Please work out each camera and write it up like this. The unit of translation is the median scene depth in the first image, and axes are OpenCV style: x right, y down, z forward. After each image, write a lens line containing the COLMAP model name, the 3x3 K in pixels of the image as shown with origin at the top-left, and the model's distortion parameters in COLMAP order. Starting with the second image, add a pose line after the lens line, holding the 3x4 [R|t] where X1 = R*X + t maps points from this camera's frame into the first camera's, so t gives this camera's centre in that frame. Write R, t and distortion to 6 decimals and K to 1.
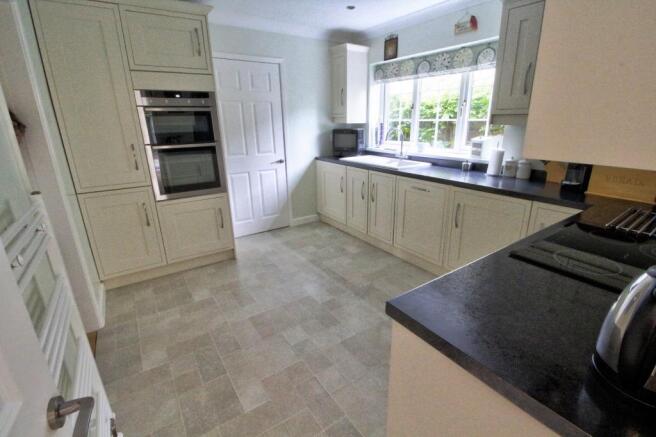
lens RADIAL K [[306.5, 0, 338.9], [0, 306.5, 213.0], [0, 0, 1]] dist [-0.003657, -0.001035]
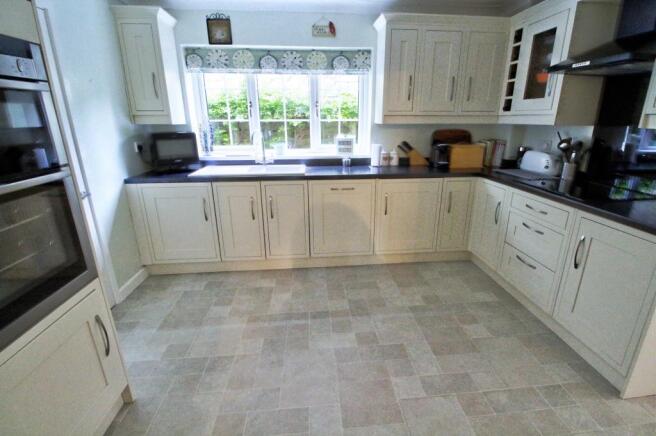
lens RADIAL K [[306.5, 0, 338.9], [0, 306.5, 212.5], [0, 0, 1]] dist [-0.003657, -0.001035]
pose [[0.498948, -0.242710, 0.831951, -0.463586], [0.251317, 0.959253, 0.129125, -0.108720], [-0.829392, 0.144656, 0.539614, 0.386189]]
